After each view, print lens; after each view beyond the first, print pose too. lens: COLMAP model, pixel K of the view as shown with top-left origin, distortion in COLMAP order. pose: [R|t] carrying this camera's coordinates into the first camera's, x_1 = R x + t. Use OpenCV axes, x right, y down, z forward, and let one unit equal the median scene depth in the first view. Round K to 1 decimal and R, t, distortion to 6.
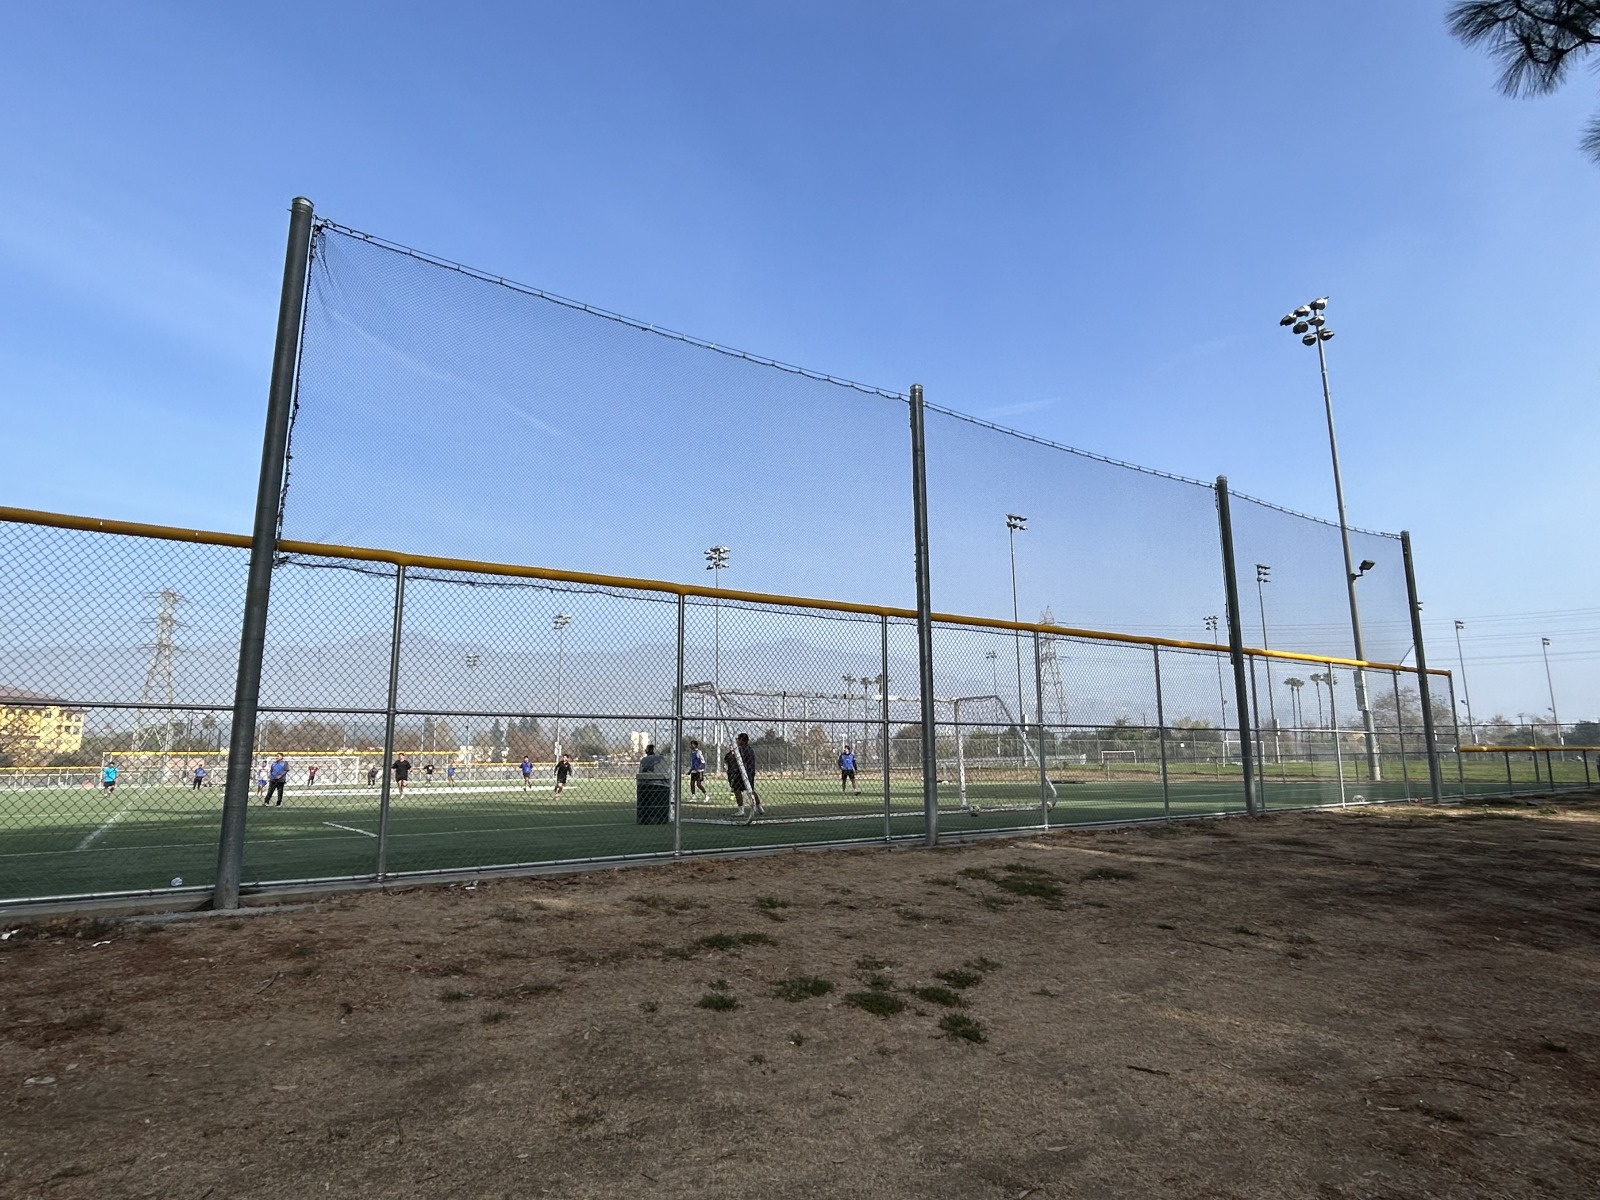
lens RADIAL K [[908.4, 0, 801.6], [0, 908.4, 597.7], [0, 0, 1]] dist [-0.001166, 0.003351]
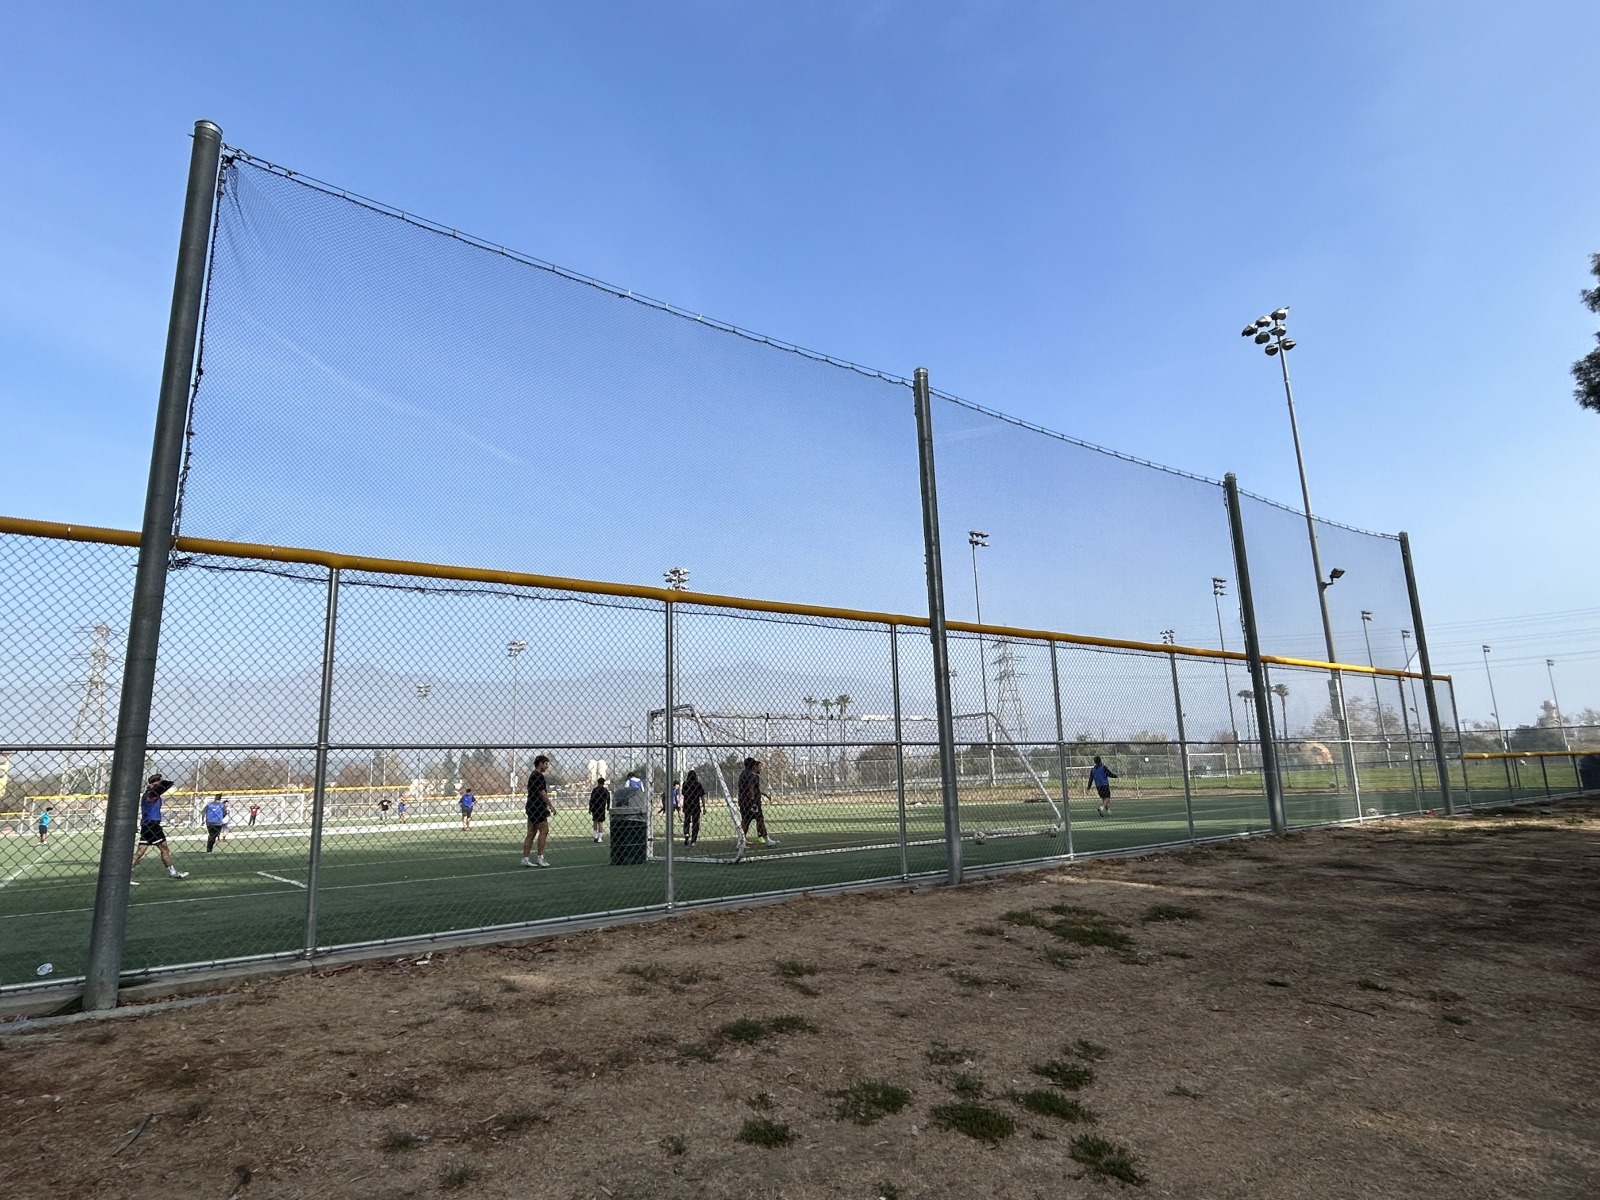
lens RADIAL K [[908.4, 0, 798.8], [0, 908.4, 594.9], [0, 0, 1]] dist [-0.001166, 0.003351]
pose [[0.998817, -0.017730, 0.045270, -0.050838], [0.018995, 0.999437, -0.027648, 0.017357], [-0.044755, 0.028475, 0.998592, 0.140440]]
